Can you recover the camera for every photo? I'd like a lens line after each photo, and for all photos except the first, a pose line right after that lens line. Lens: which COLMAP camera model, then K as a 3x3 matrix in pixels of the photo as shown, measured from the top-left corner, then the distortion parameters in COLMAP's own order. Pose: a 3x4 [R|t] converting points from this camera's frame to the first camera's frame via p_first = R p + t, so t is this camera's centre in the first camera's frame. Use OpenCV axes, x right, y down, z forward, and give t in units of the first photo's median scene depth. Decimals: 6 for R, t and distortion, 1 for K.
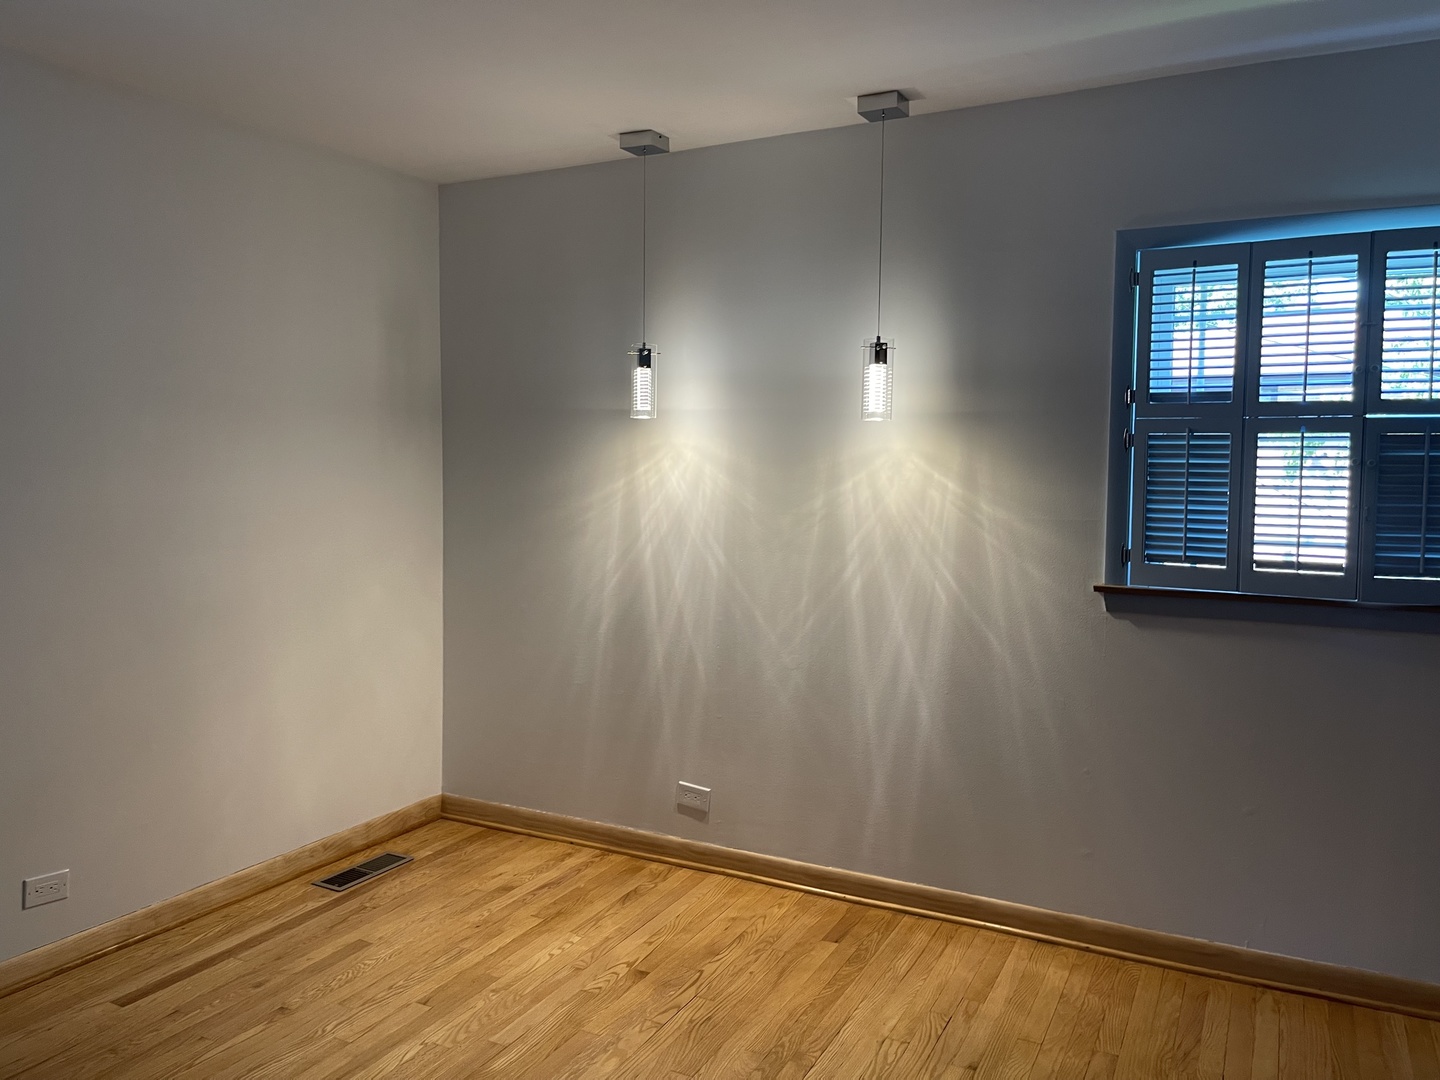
lens RADIAL K [[1095.4, 0, 717.4], [0, 1095.4, 530.9], [0, 0, 1]] dist [0.054452, -0.040357]
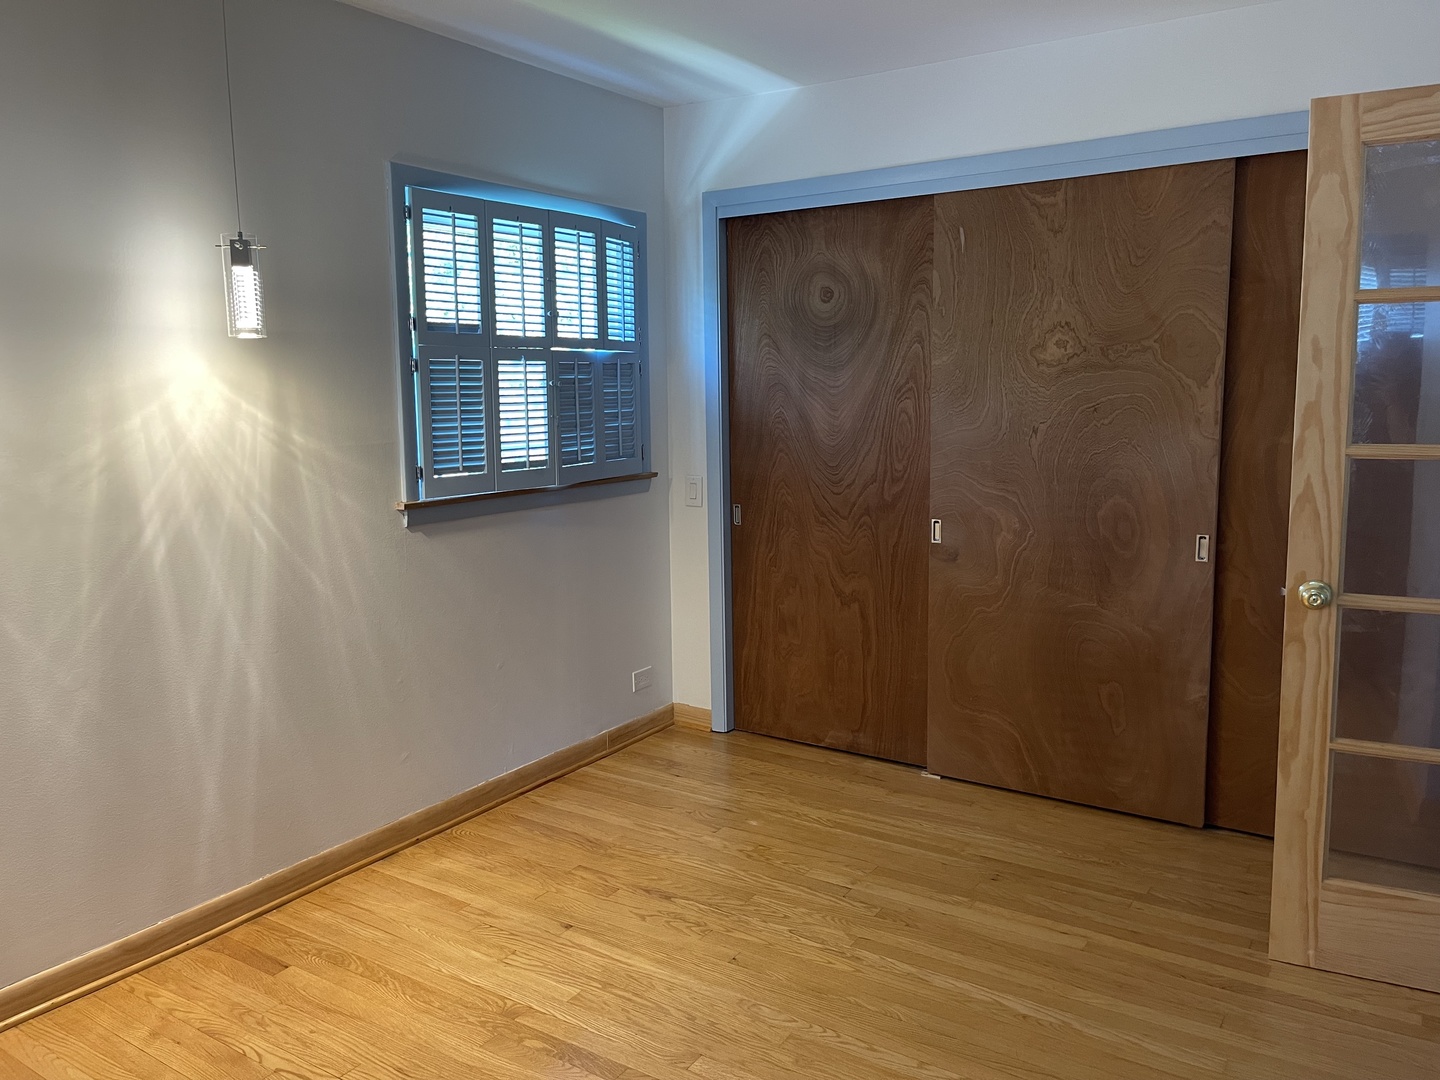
lens RADIAL K [[1095.4, 0, 719.7], [0, 1095.4, 541.5], [0, 0, 1]] dist [0.054452, -0.040357]
pose [[0.107951, -0.151771, 0.982503, -0.632264], [0.081758, 0.986286, 0.143372, -0.039372], [-0.990789, 0.064850, 0.118879, 0.549796]]
